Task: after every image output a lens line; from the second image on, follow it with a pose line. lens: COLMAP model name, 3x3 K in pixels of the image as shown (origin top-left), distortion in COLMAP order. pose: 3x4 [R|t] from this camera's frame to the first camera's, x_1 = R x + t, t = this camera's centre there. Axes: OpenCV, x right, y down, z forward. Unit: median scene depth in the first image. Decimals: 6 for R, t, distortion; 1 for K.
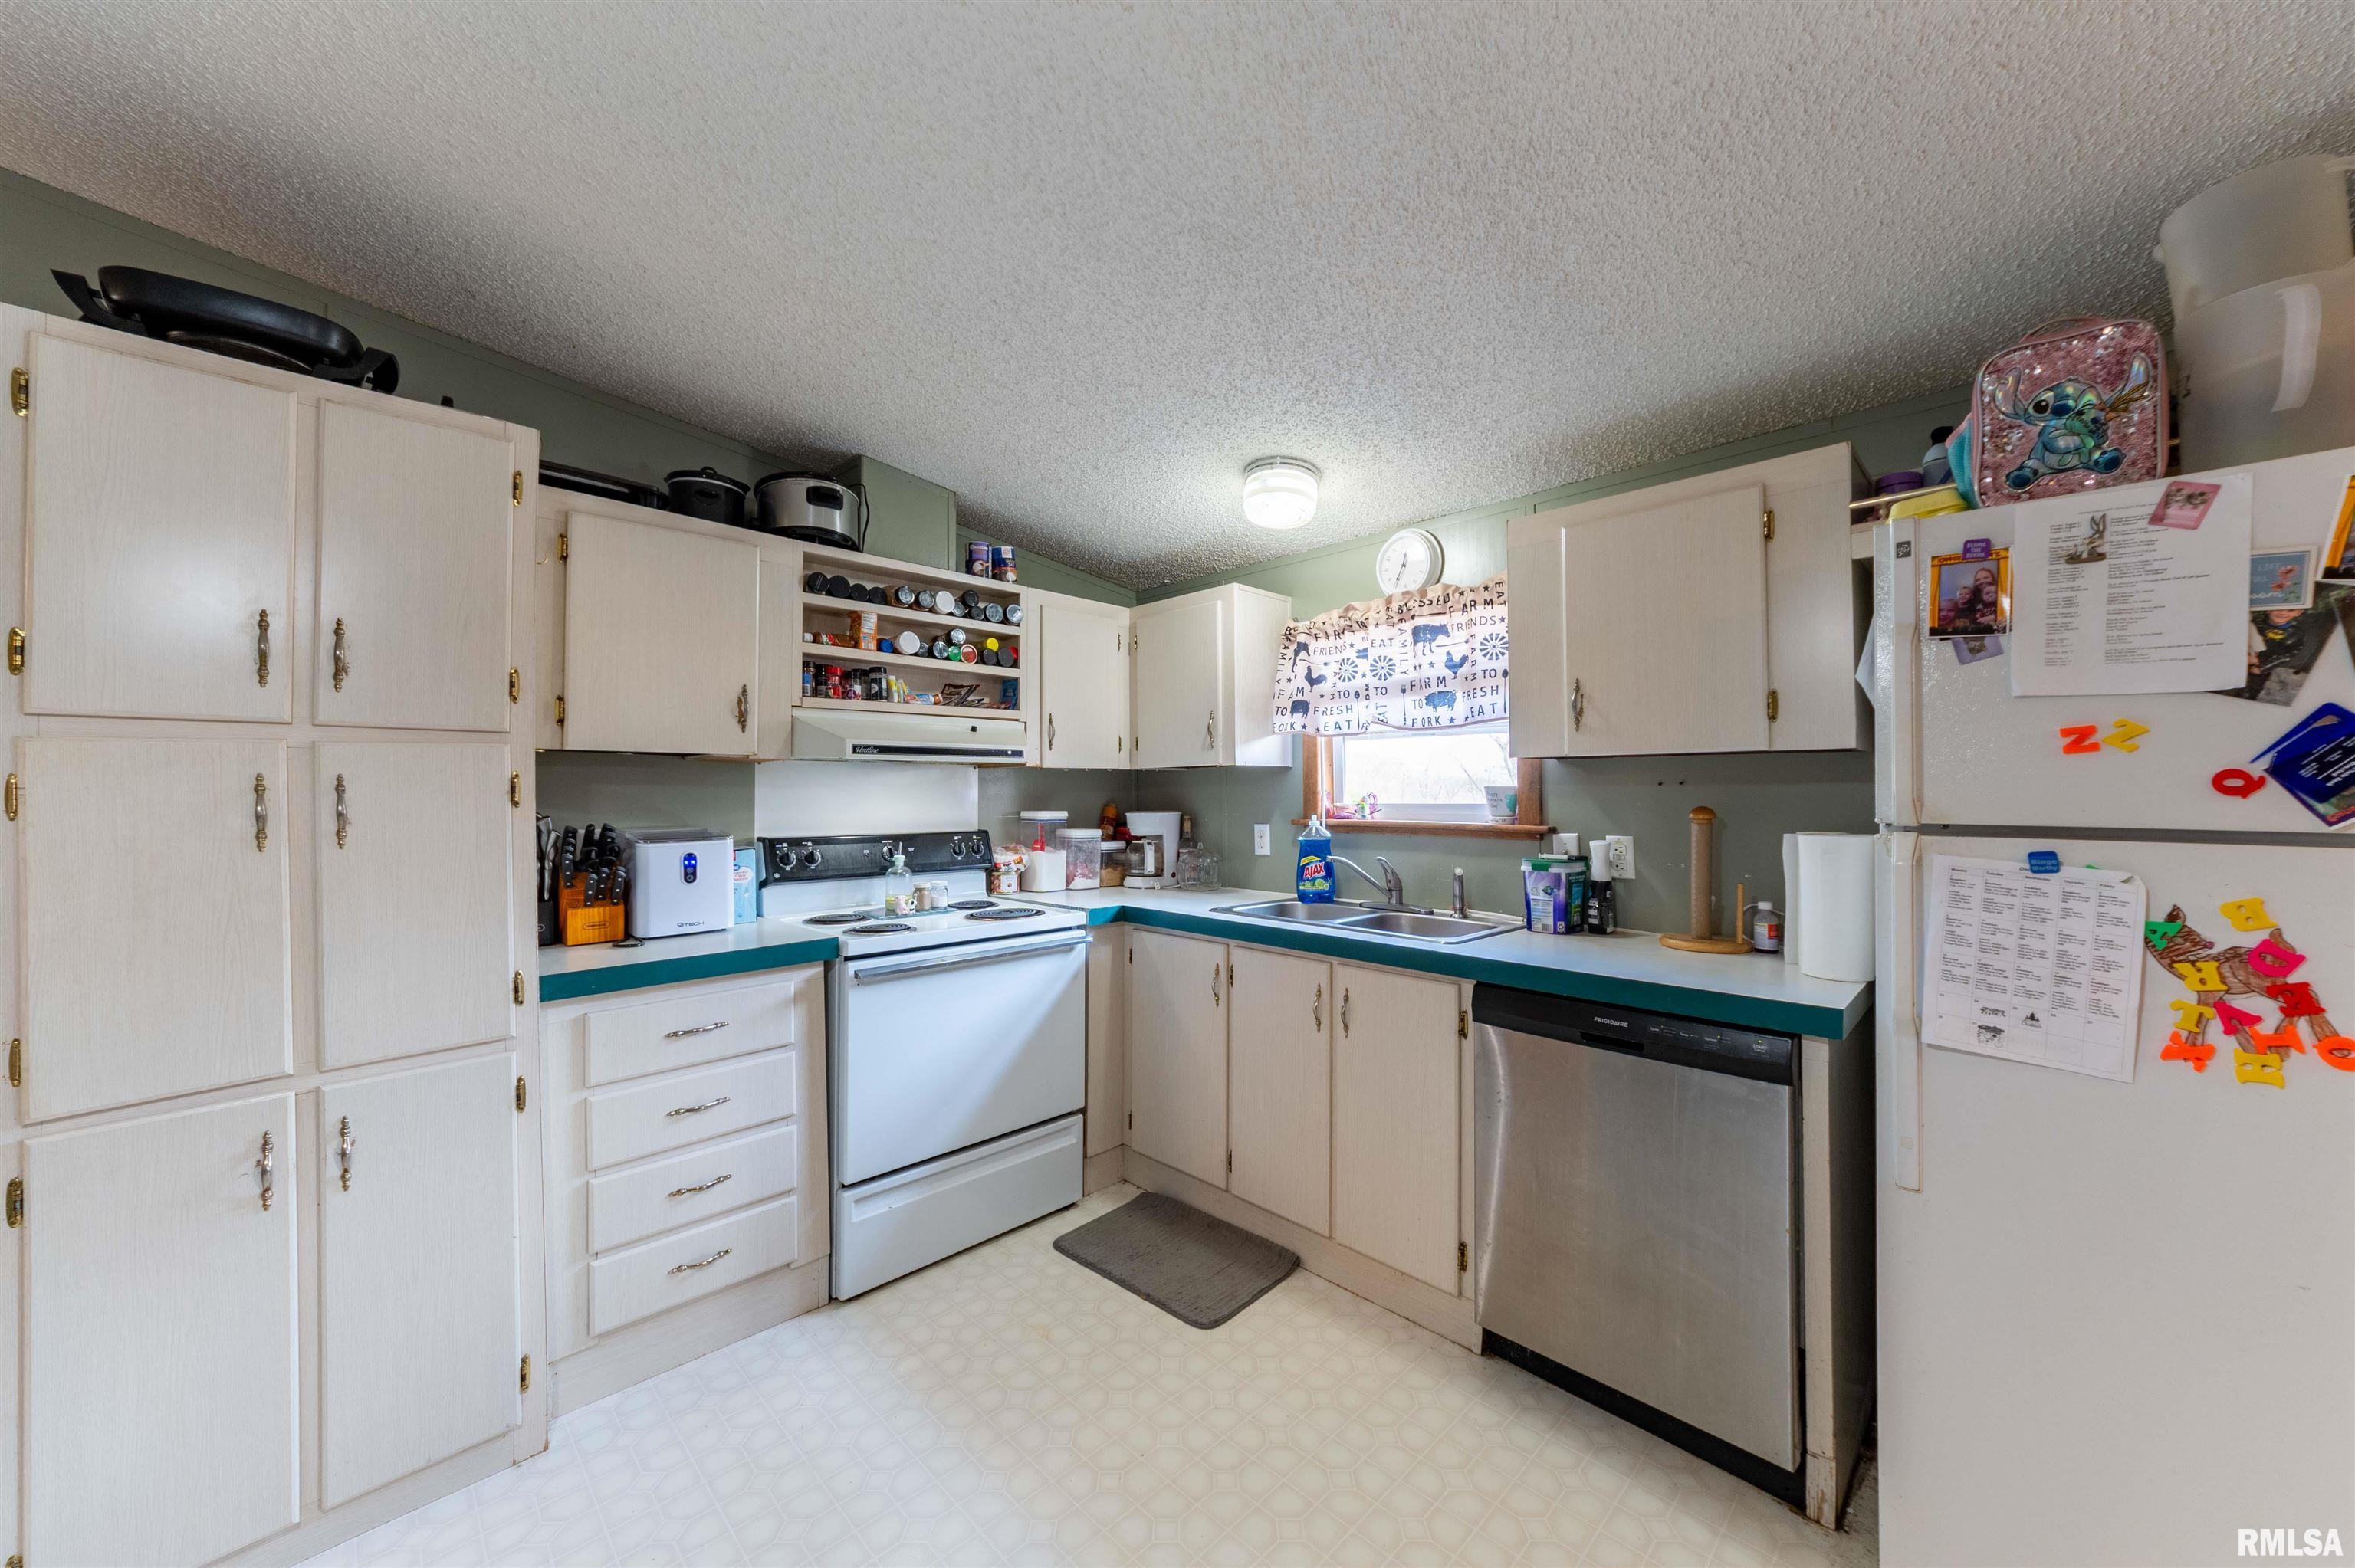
lens RADIAL K [[856.9, 0, 1208.1], [0, 856.9, 775.9], [0, 0, 1]] dist [0.001597, 0.000263]
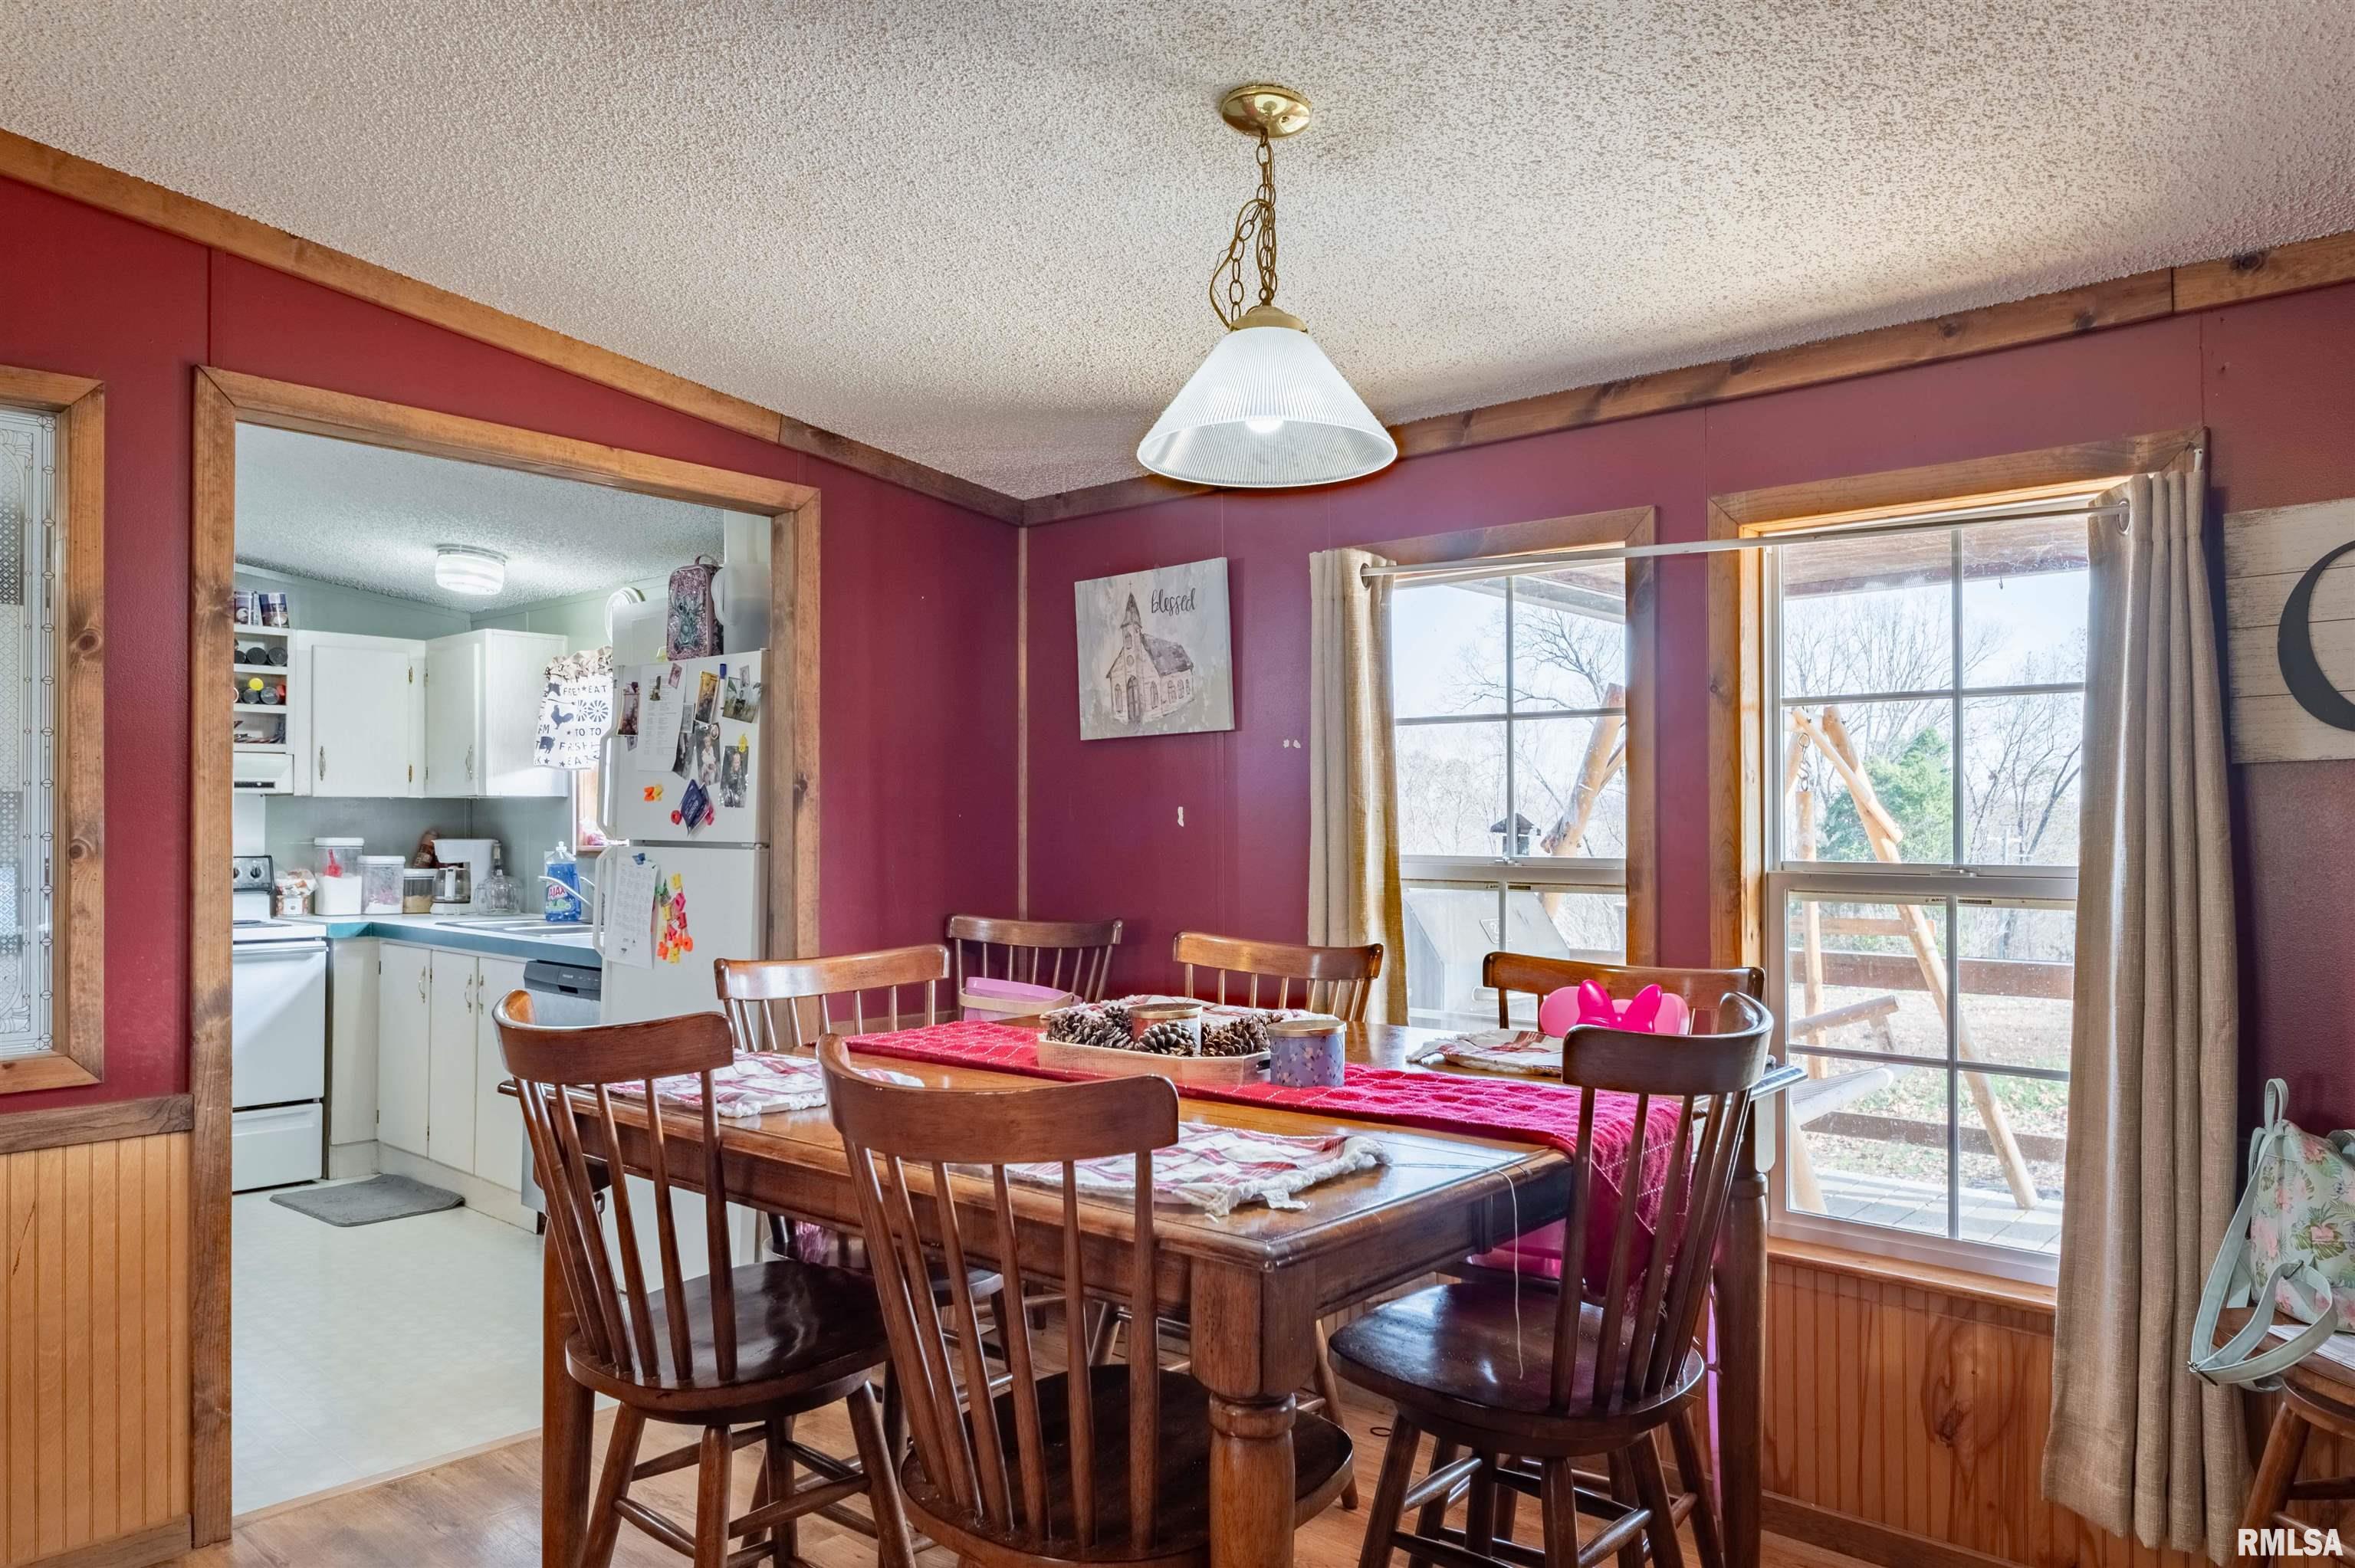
lens RADIAL K [[1582.7, 0, 1178.1], [0, 1582.7, 808.1], [0, 0, 1]] dist [0.008961, 0.002294]
pose [[0.999668, 0.005196, 0.025221, 0.985652], [-0.005436, 0.999940, 0.009466, -0.023547], [-0.025170, -0.009600, 0.999637, -1.192779]]
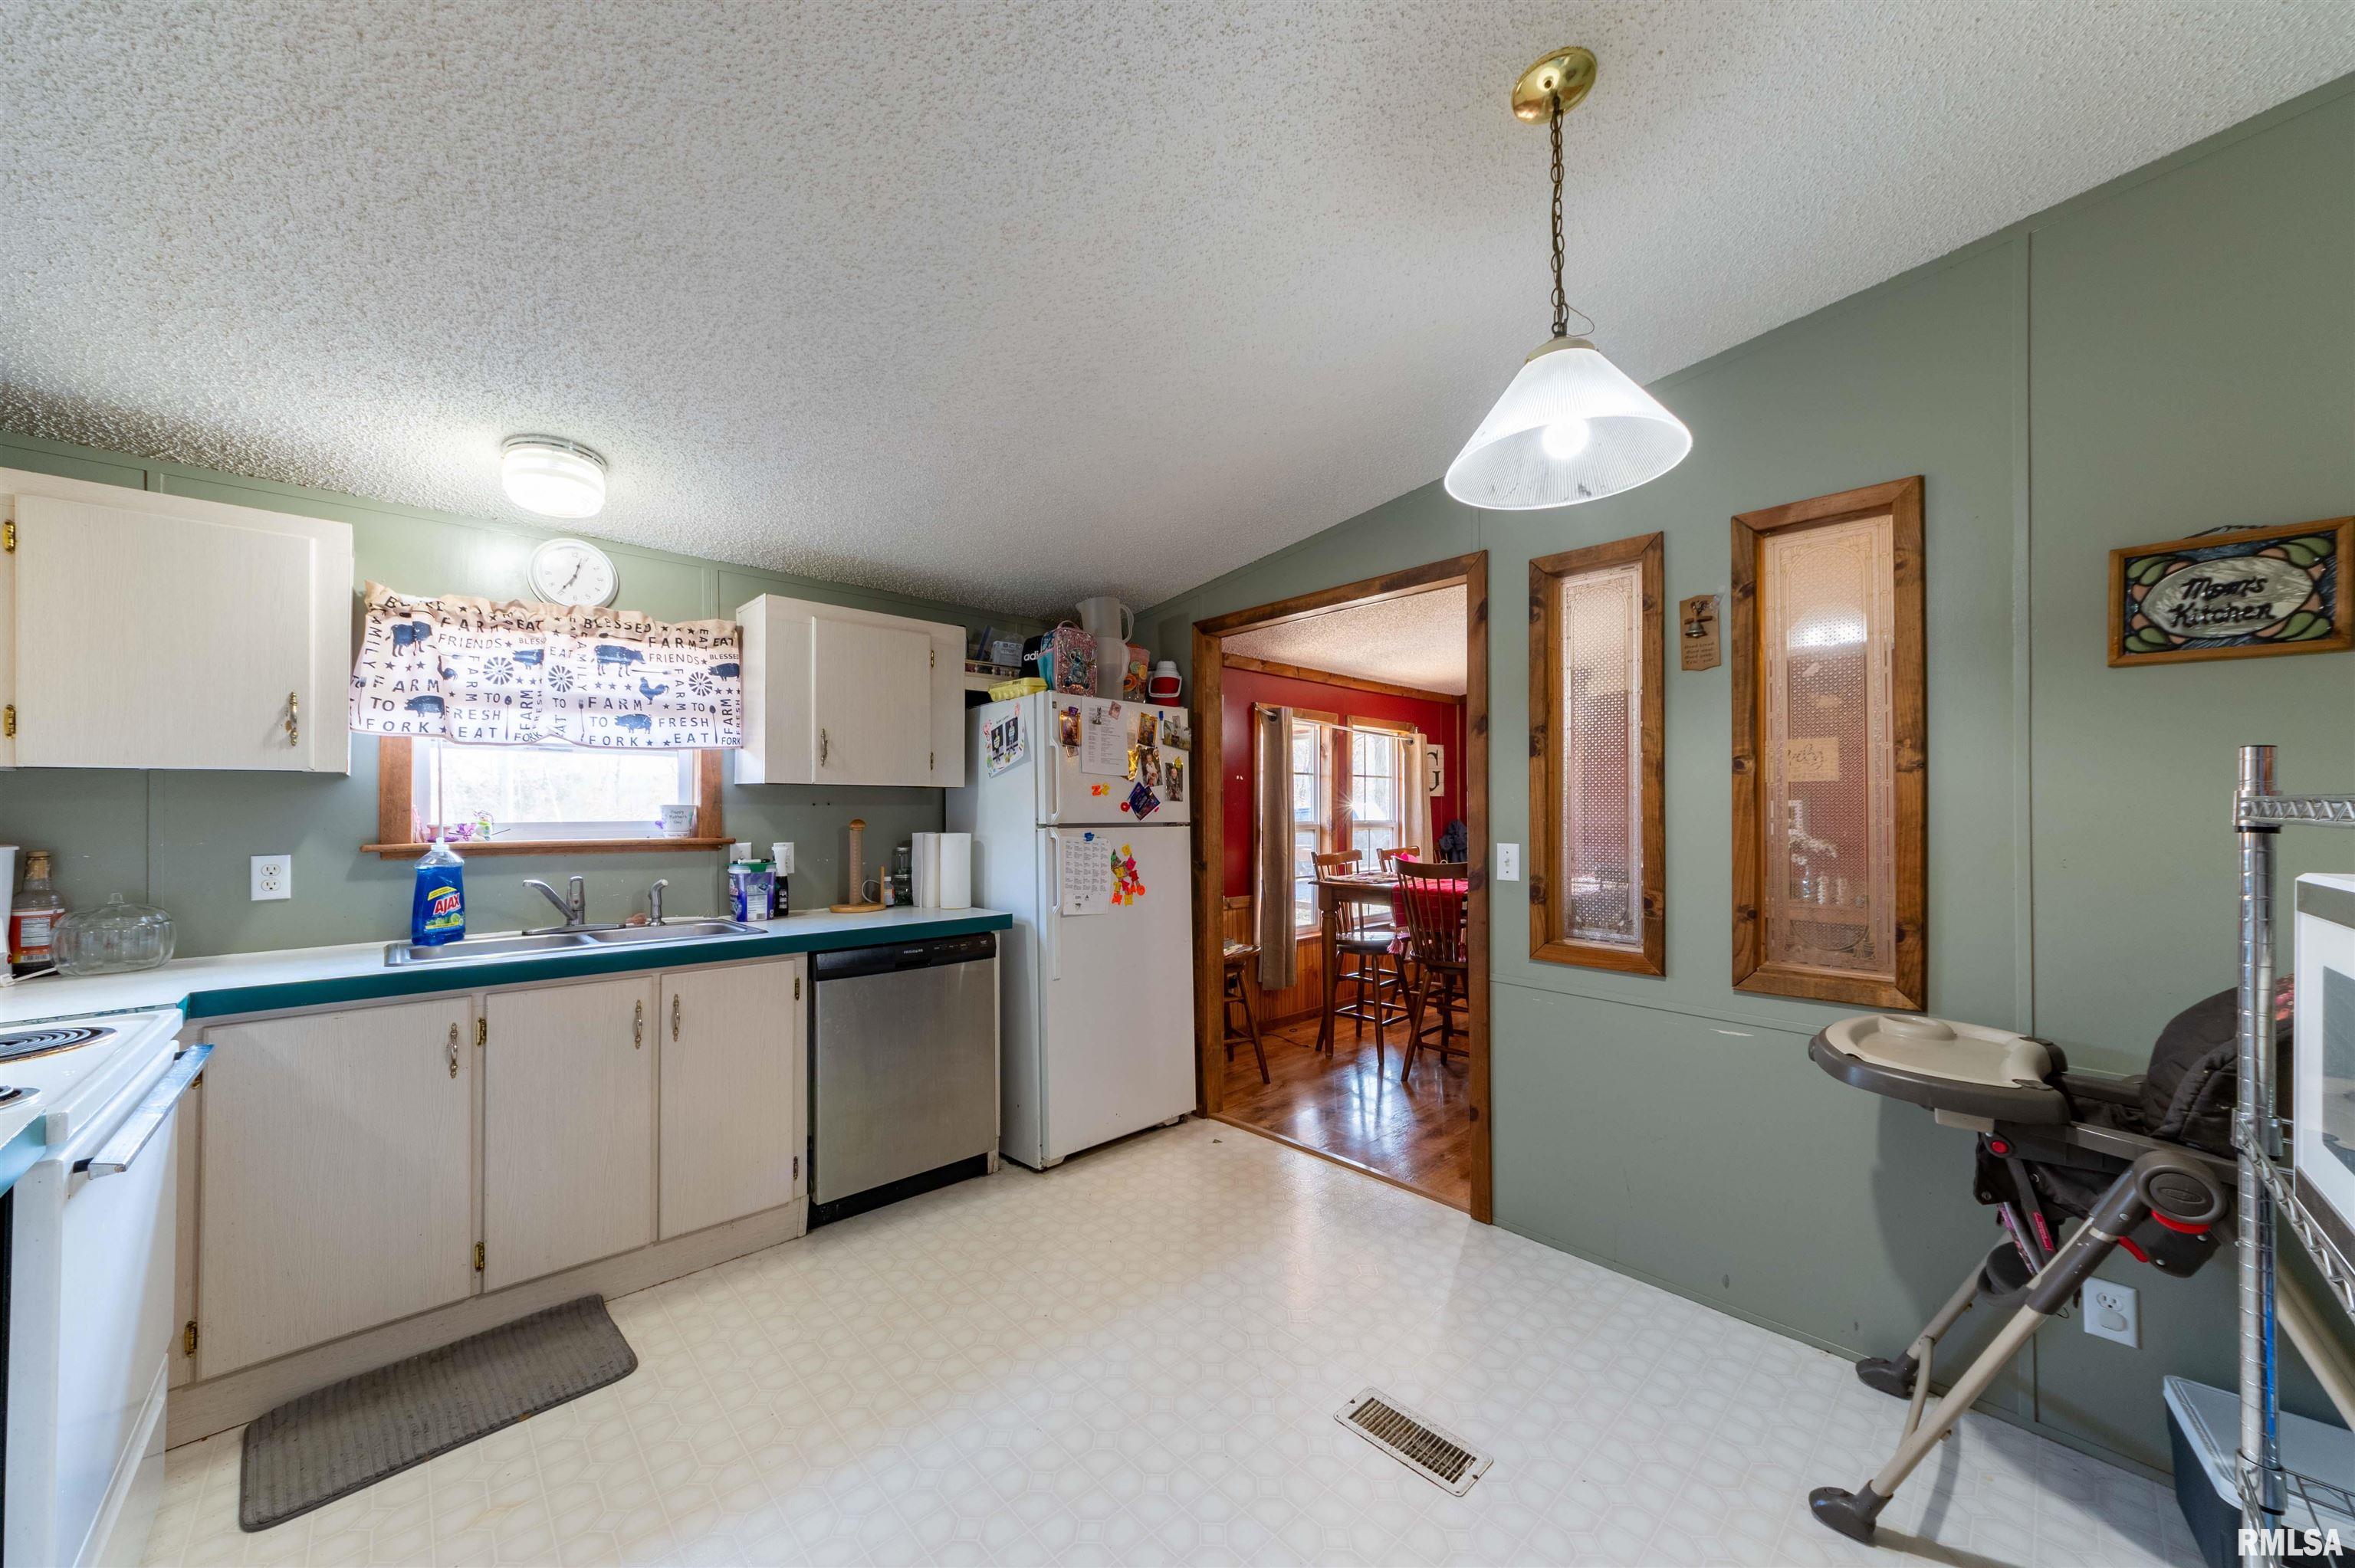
lens RADIAL K [[835.3, 0, 1174.6], [0, 835.3, 806.9], [0, 0, 1]] dist [0.001039, 0.004103]
pose [[0.045931, 0.006295, 0.998925, -0.740366], [-0.018198, 0.999819, -0.005463, 0.008939], [-0.998779, -0.017927, 0.046038, 0.298689]]
